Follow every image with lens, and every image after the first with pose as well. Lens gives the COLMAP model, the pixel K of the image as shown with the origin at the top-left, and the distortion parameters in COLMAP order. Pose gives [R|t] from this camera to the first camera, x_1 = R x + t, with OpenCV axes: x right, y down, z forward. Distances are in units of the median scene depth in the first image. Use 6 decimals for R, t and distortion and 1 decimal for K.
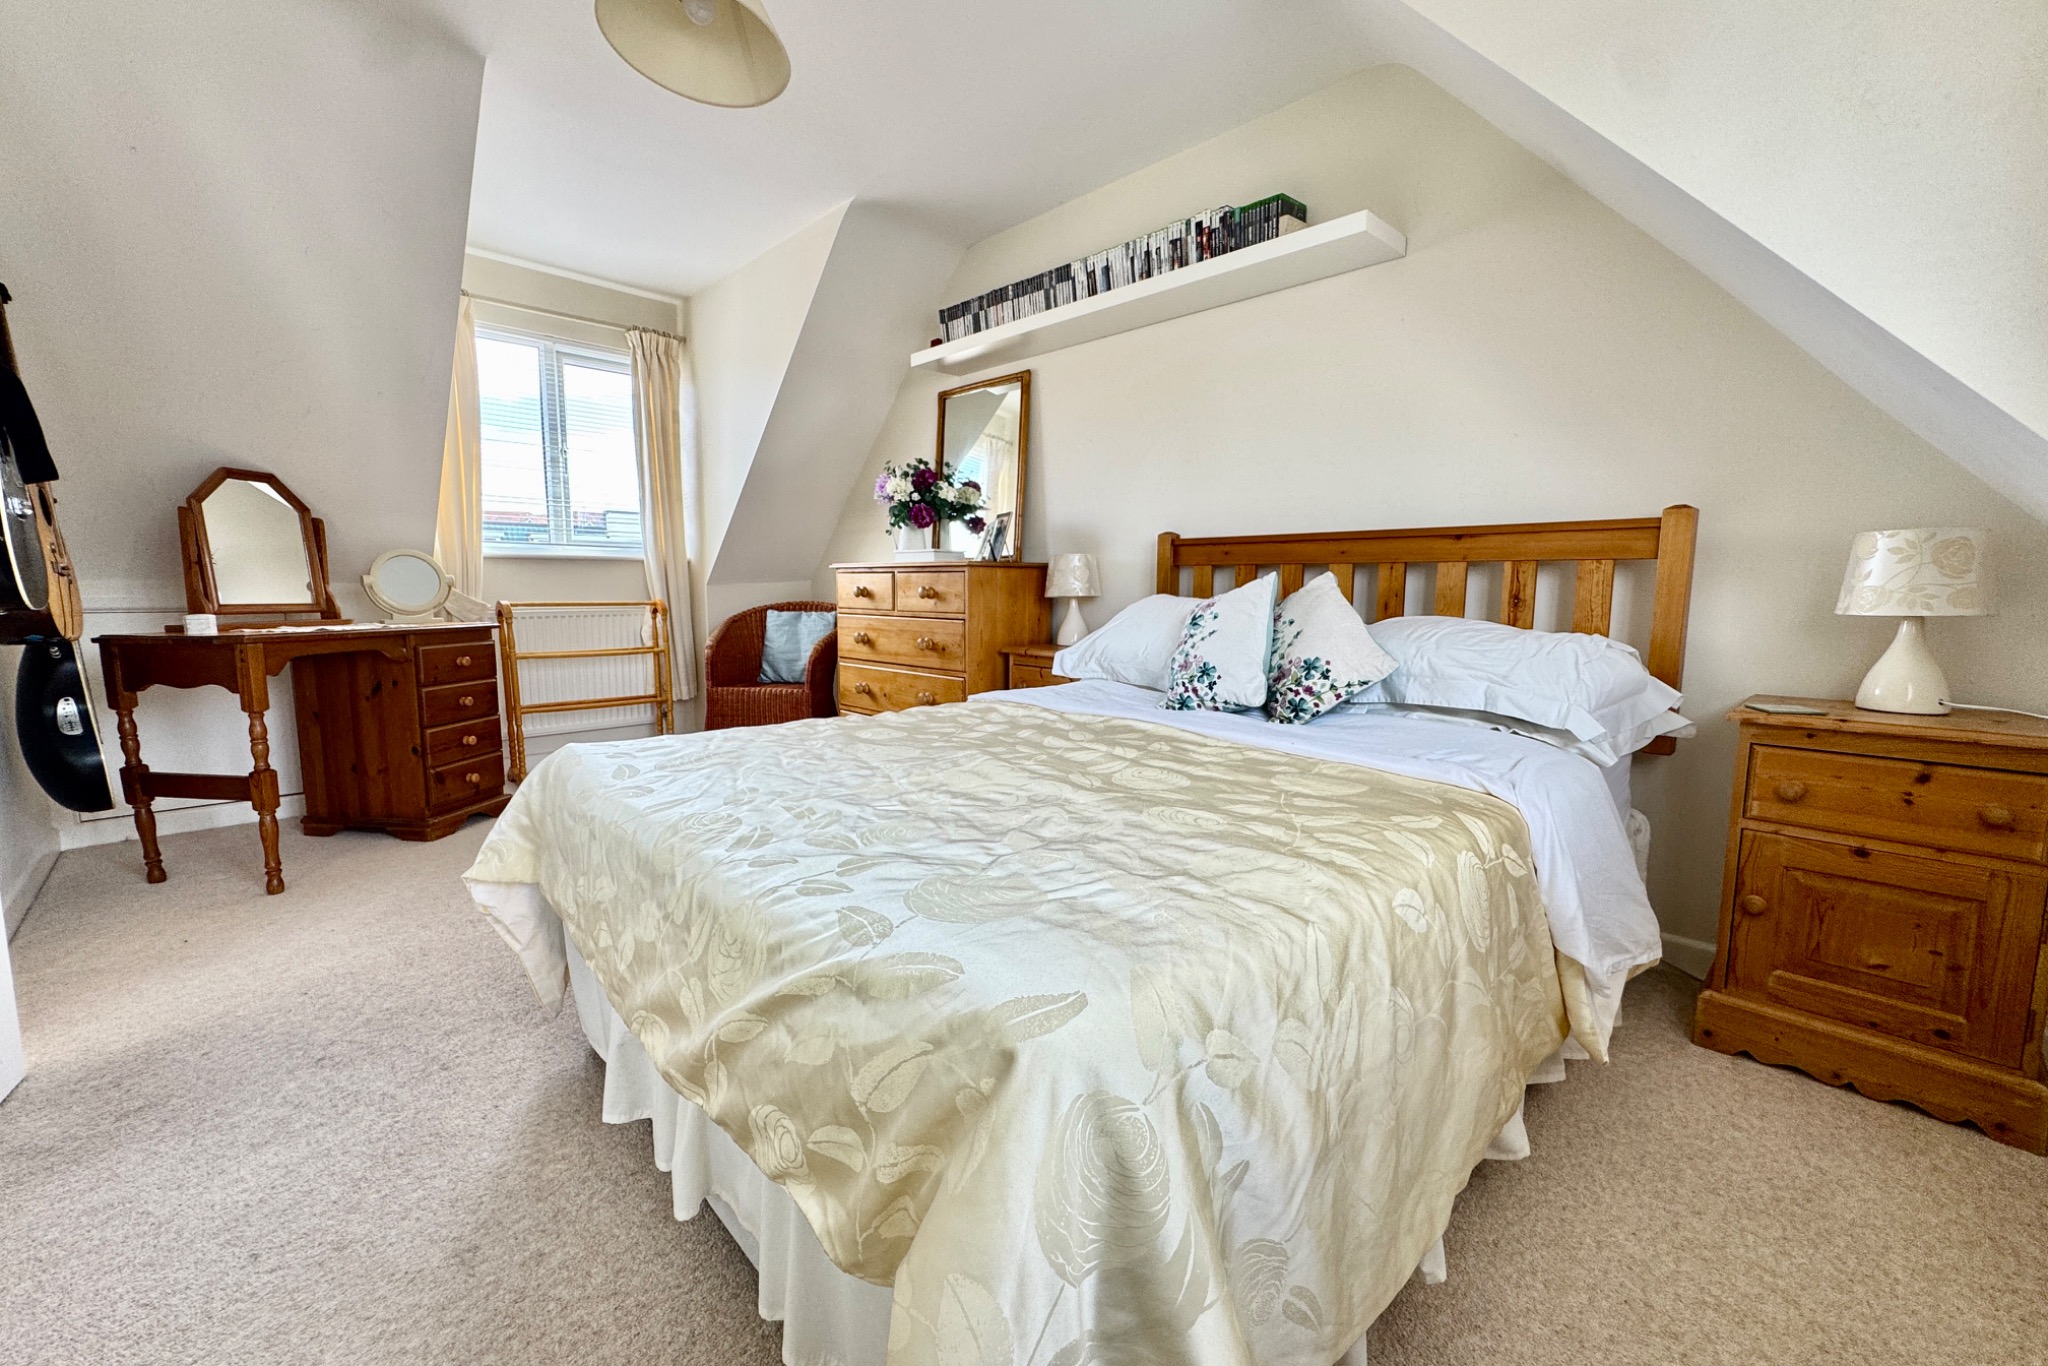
lens RADIAL K [[817.9, 0, 1010.5], [0, 817.9, 682.2], [0, 0, 1]] dist [-0.004569, 0.000881]
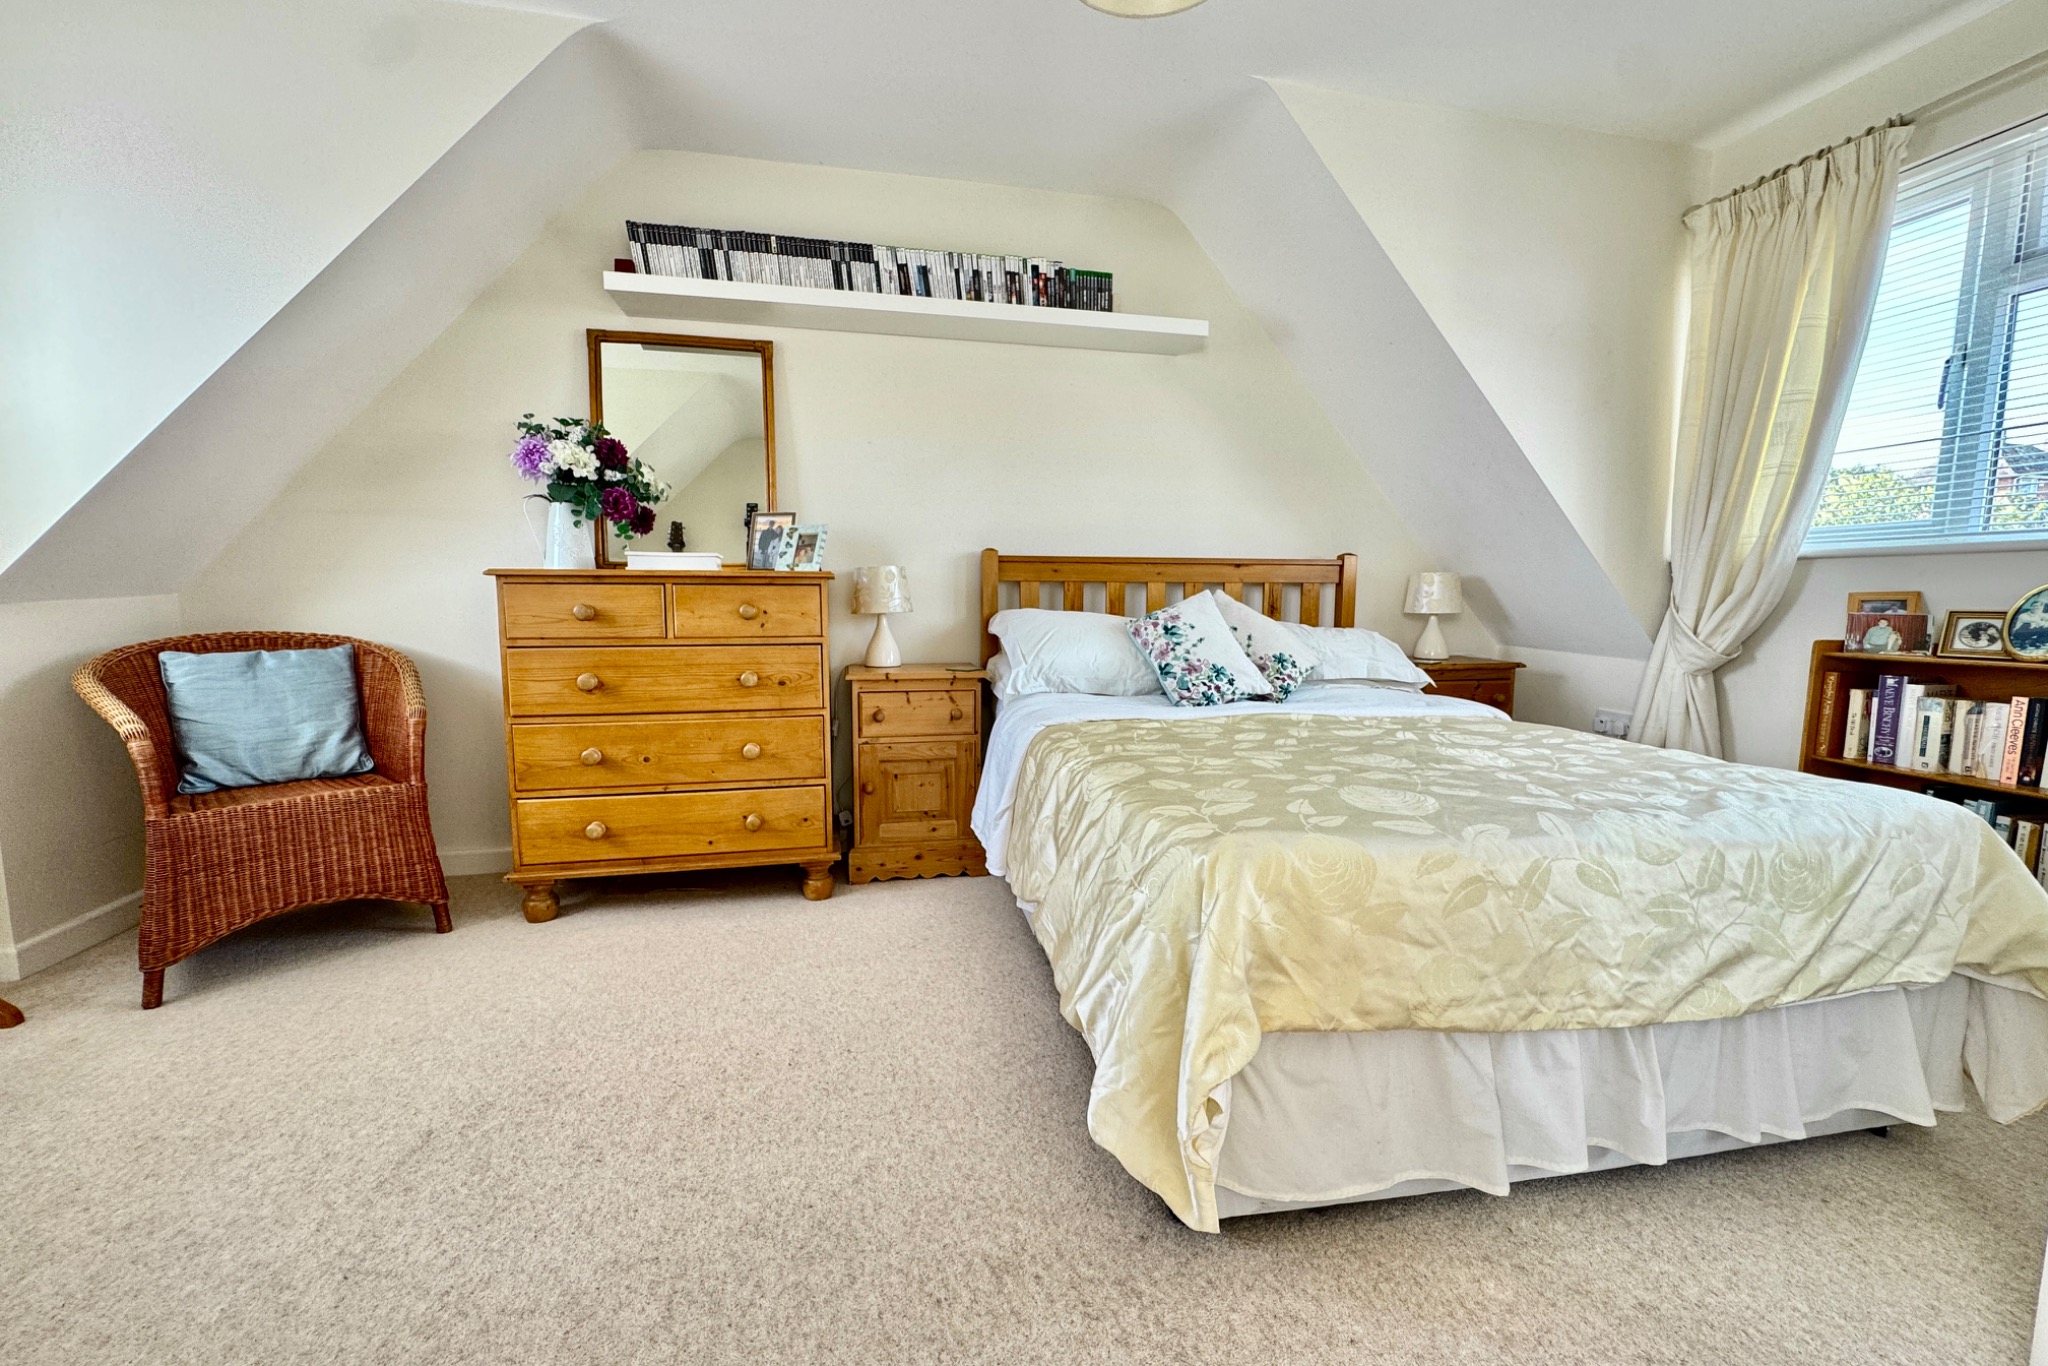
lens RADIAL K [[817.9, 0, 1014.3], [0, 817.9, 687.7], [0, 0, 1]] dist [-0.004569, 0.000881]
pose [[0.527427, -0.103139, 0.843317, -0.699525], [0.099999, 0.993241, 0.058934, -0.066782], [-0.843695, 0.053248, 0.534176, 0.434794]]
